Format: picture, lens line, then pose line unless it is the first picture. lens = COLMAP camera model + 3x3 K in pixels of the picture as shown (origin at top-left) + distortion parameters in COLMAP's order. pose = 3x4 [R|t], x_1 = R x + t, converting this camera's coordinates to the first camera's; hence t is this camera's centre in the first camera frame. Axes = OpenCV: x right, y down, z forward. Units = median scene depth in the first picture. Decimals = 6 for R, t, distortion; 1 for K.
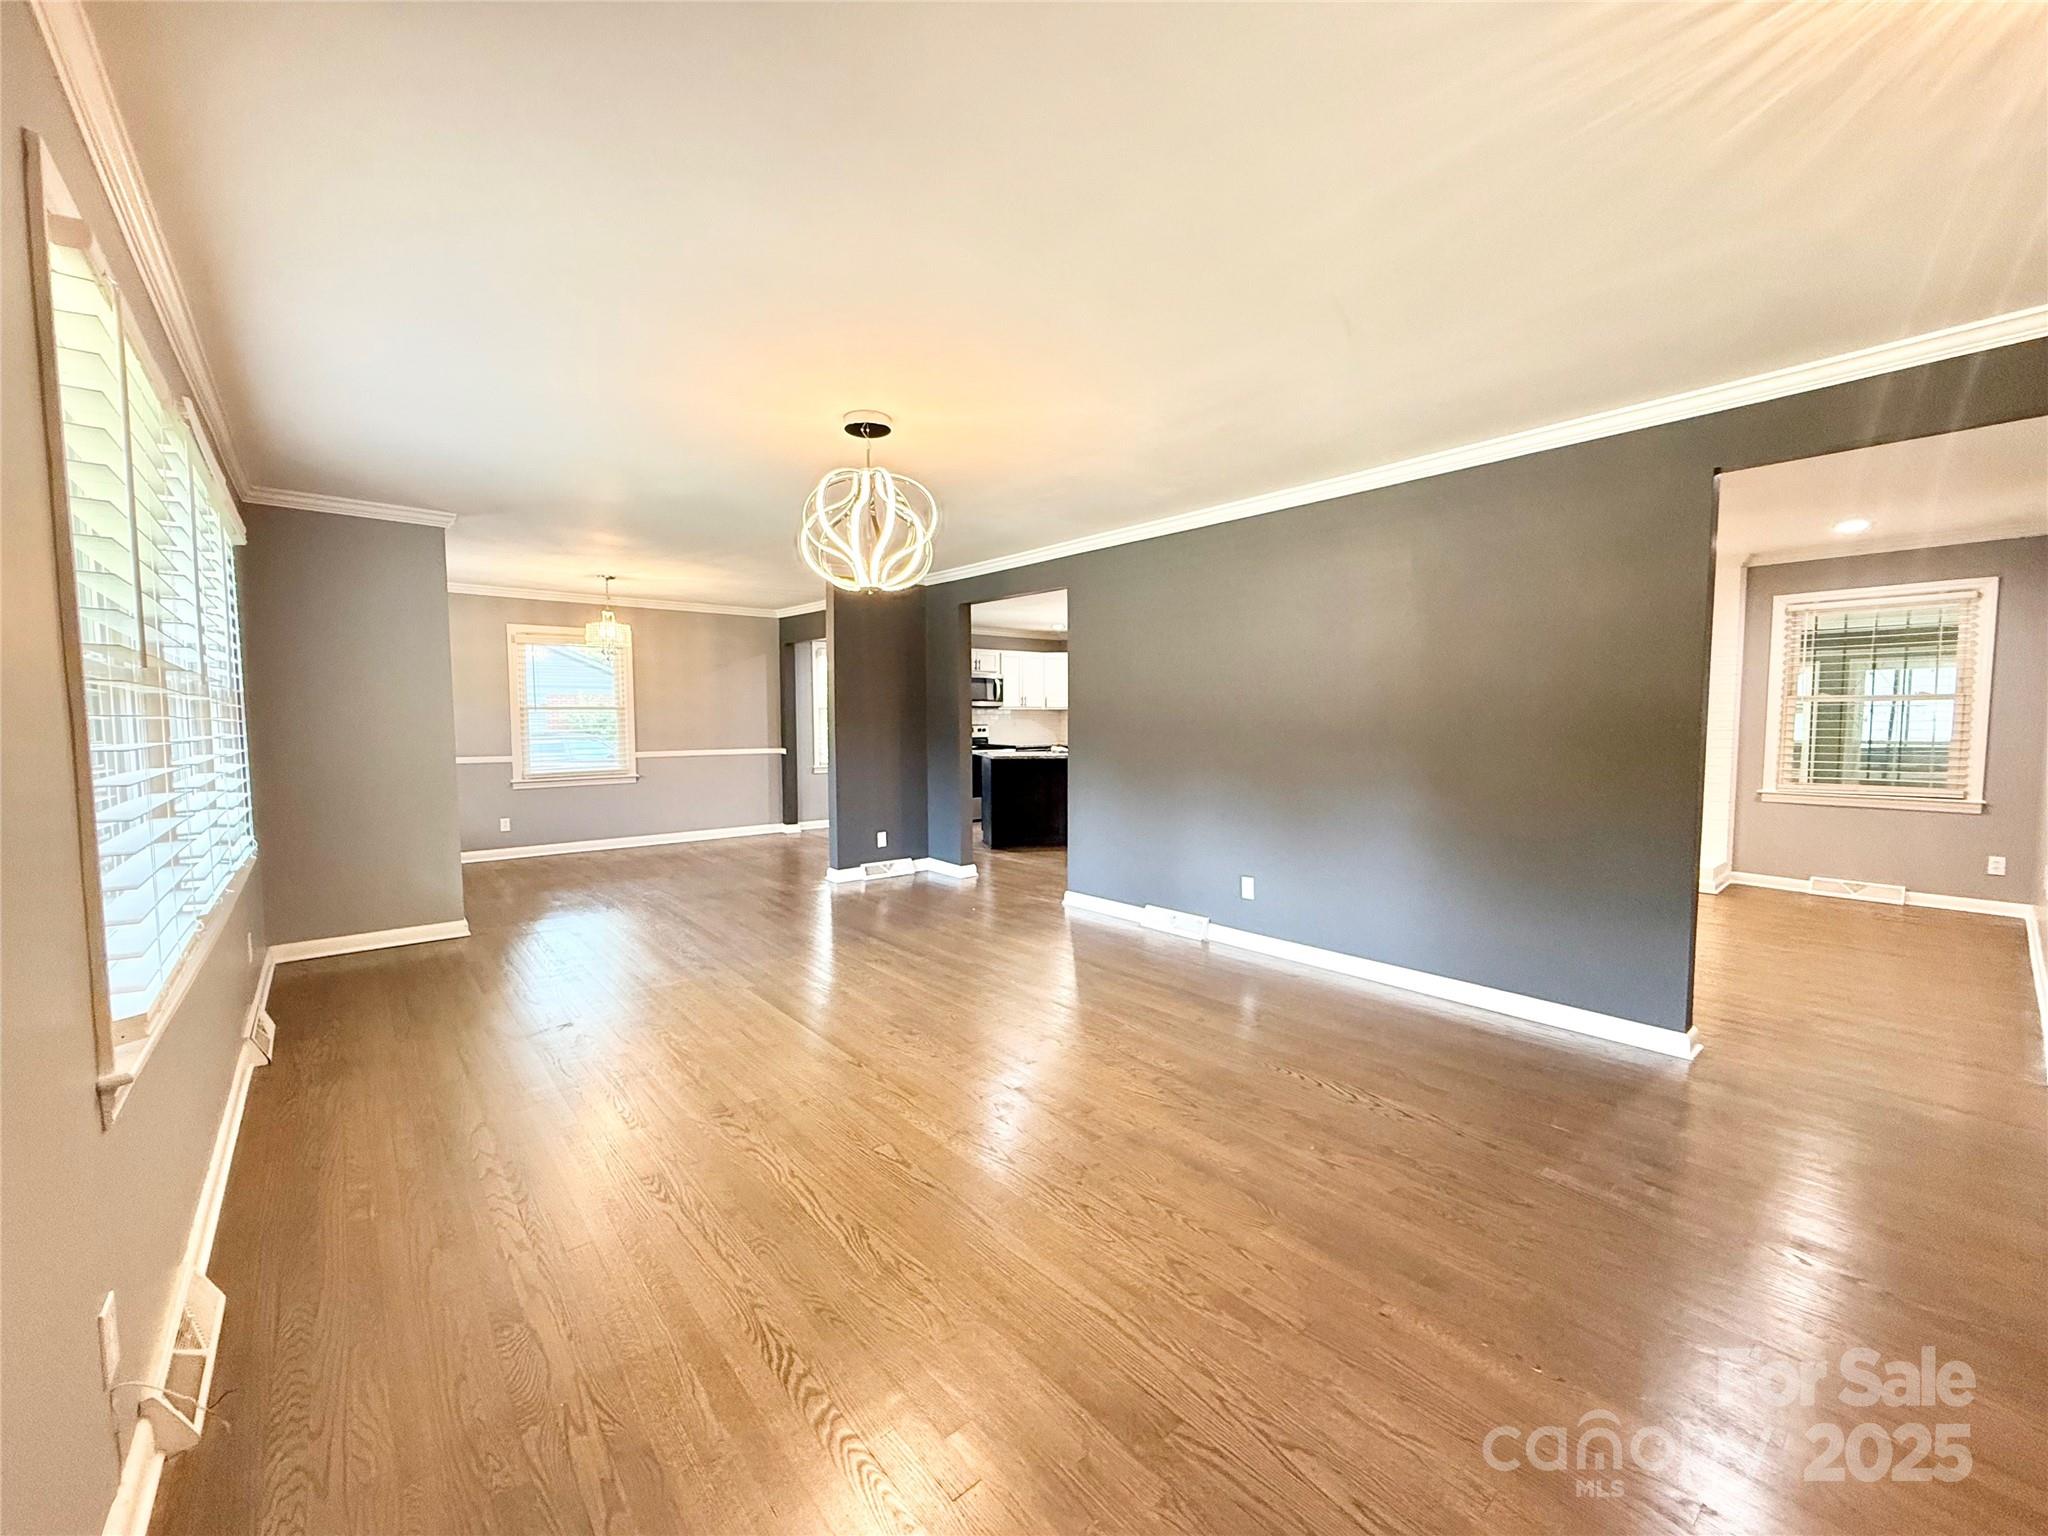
lens RADIAL K [[824.8, 0, 1024.0], [0, 824.8, 768.0], [0, 0, 1]] dist [-0.000446, -0.000199]
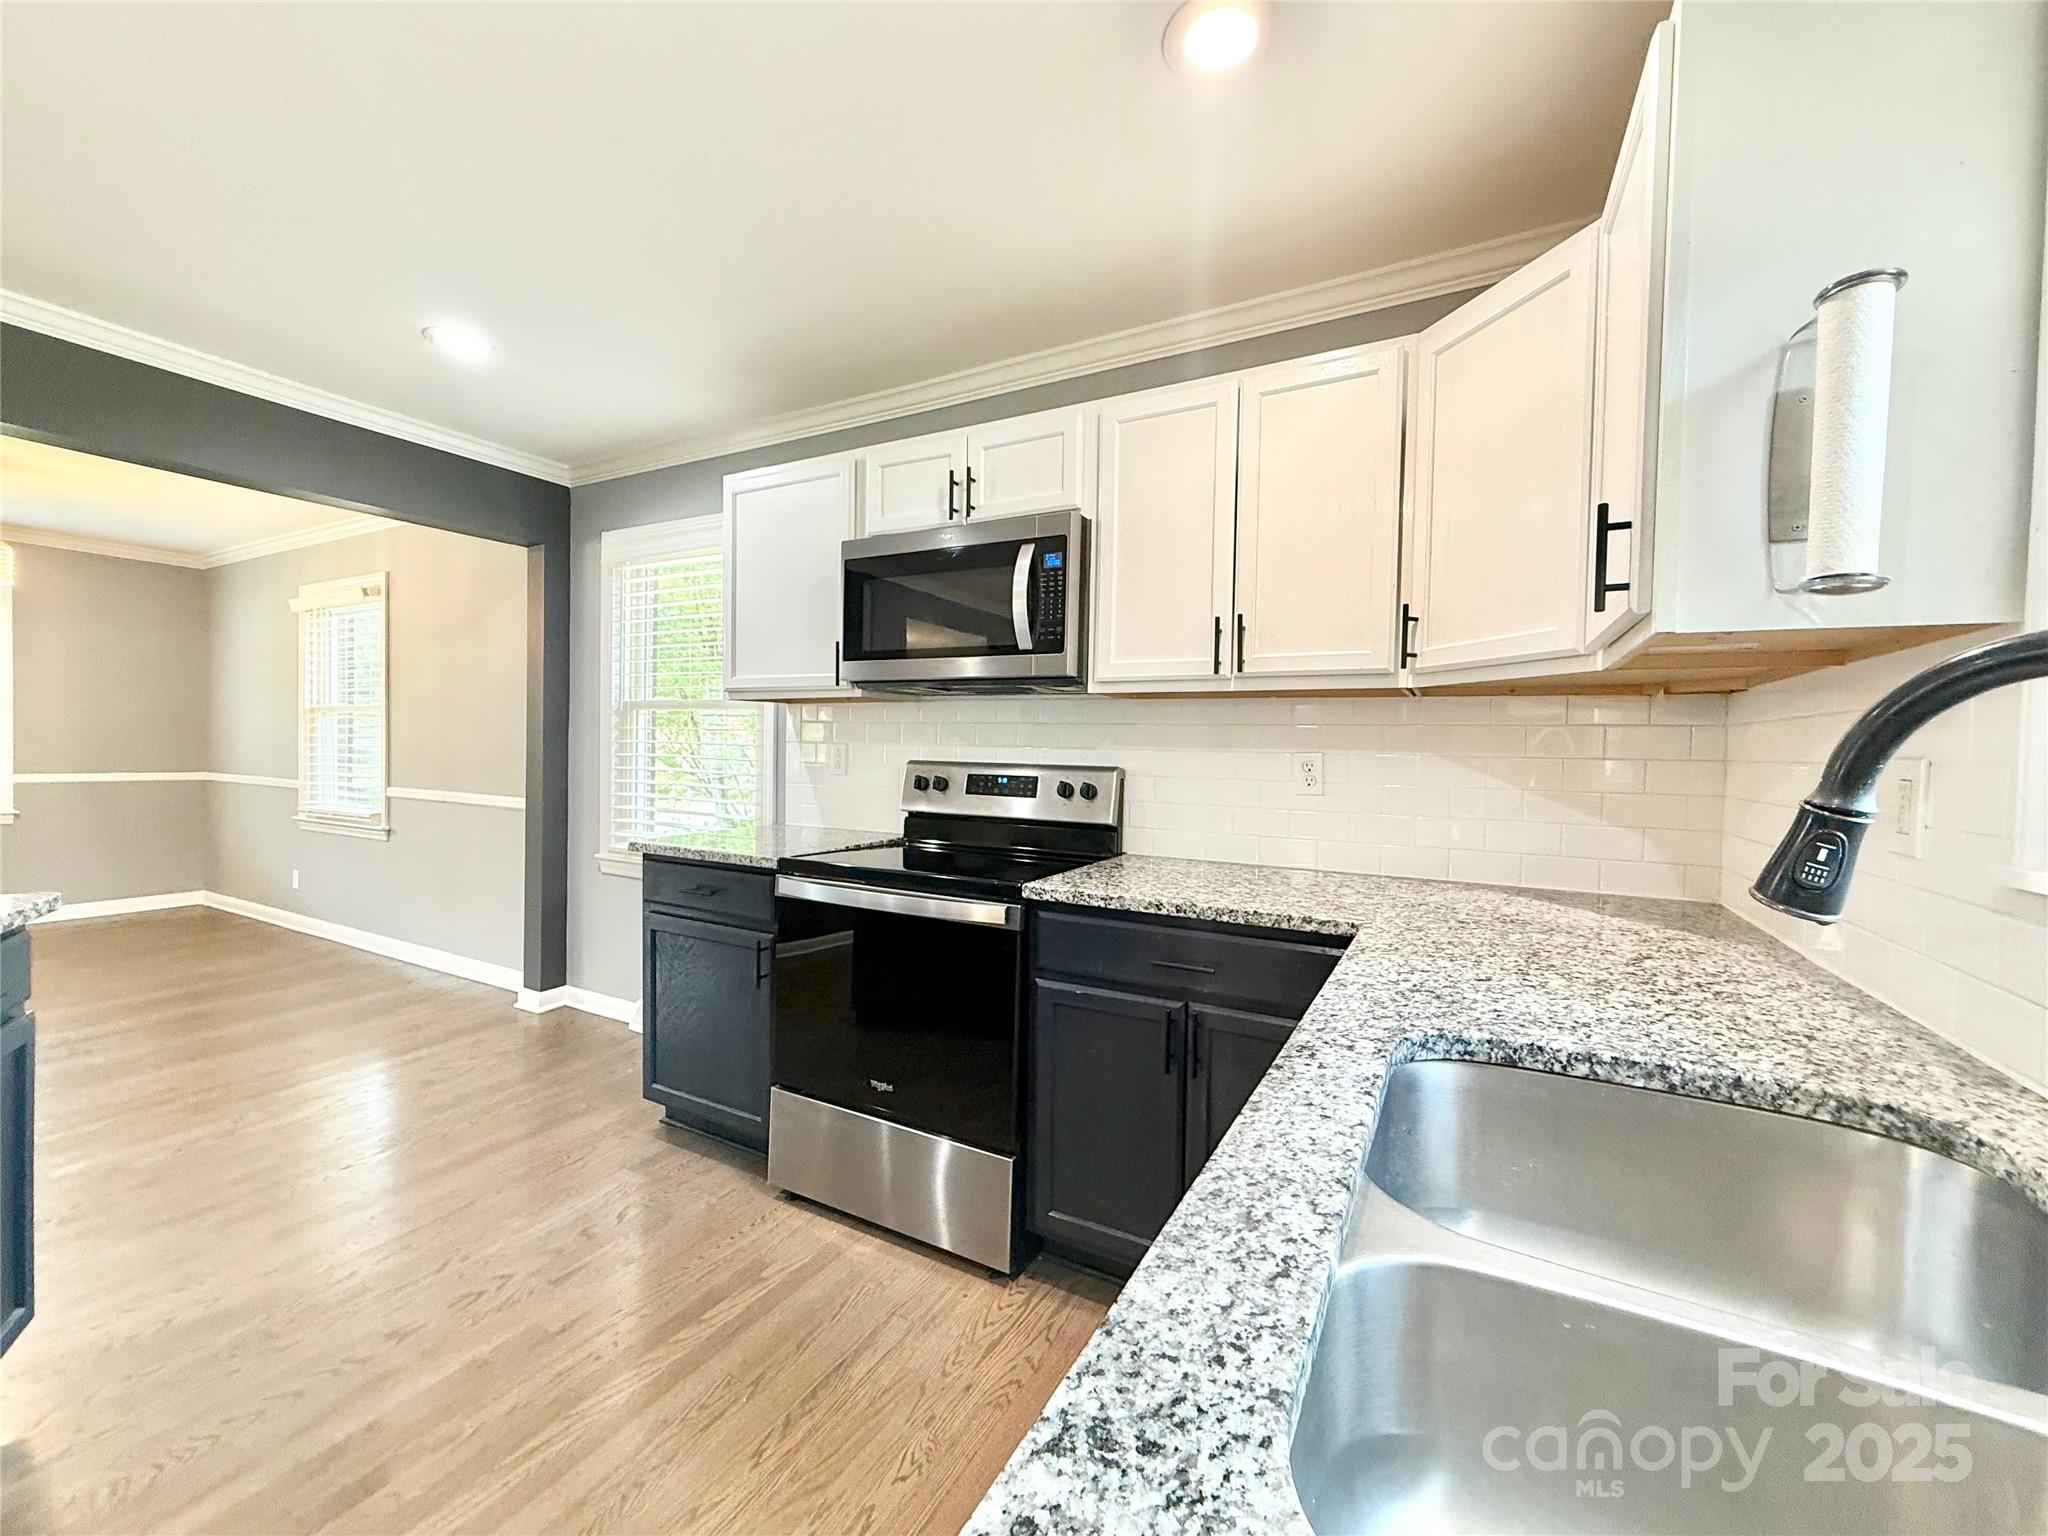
lens RADIAL K [[824.8, 0, 1024.0], [0, 824.8, 768.0], [0, 0, 1]] dist [-0.000446, -0.000199]
pose [[0.323033, 0.033233, -0.945804, 0.281821], [-0.078076, 0.996912, 0.008362, -0.099654], [0.943162, 0.071143, 0.324630, 1.709928]]
